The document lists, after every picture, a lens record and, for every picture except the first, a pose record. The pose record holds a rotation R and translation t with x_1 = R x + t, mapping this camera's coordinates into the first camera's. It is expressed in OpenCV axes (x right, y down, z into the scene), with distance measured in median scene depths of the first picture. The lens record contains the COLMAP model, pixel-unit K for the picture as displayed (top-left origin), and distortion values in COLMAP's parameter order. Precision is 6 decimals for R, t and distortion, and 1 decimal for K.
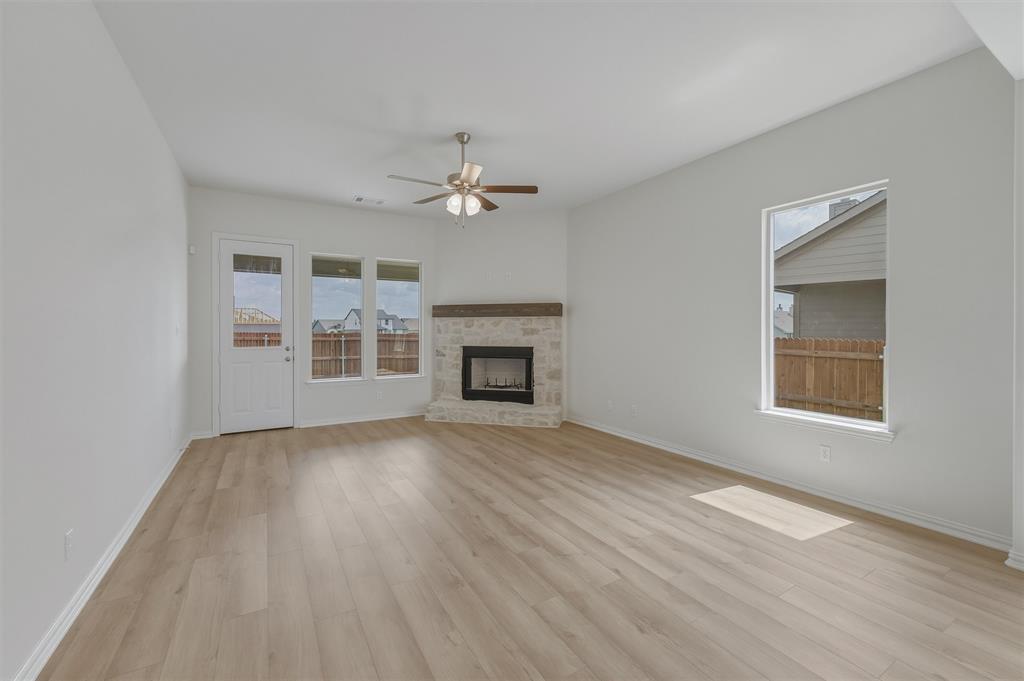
lens RADIAL K [[449.4, 0, 508.2], [0, 449.4, 335.2], [0, 0, 1]] dist [0.005203, 0.001091]
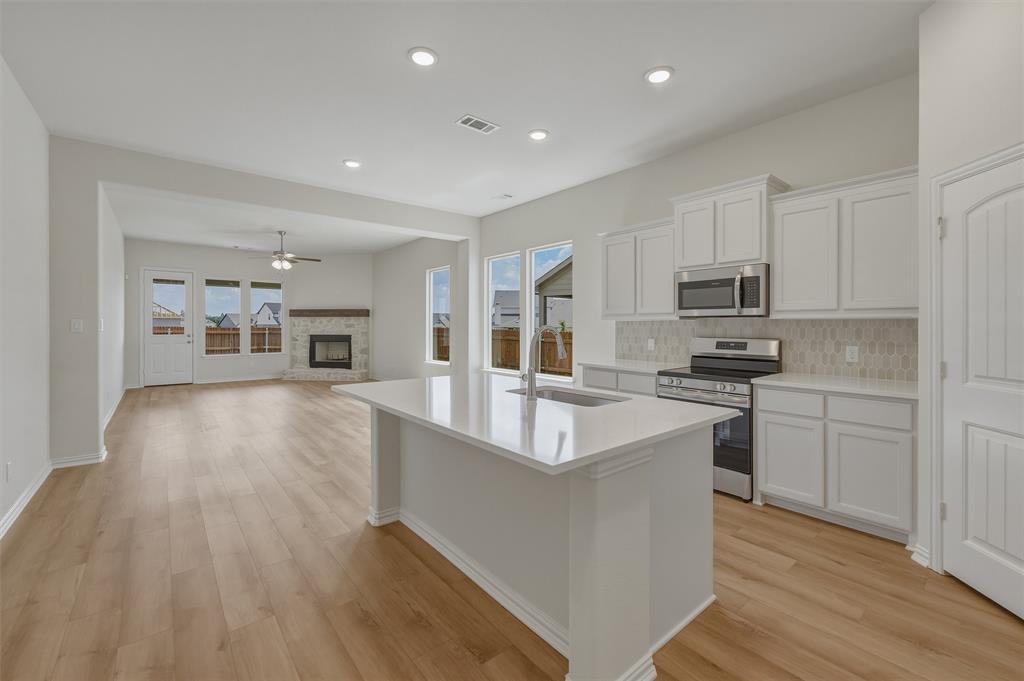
lens RADIAL K [[449.4, 0, 517.8], [0, 449.4, 334.0], [0, 0, 1]] dist [0.005203, 0.001091]
pose [[0.985030, 0.000588, 0.172382, 0.364971], [-0.001759, 0.999976, 0.006644, 0.009697], [-0.172374, -0.006848, 0.985008, -0.739008]]
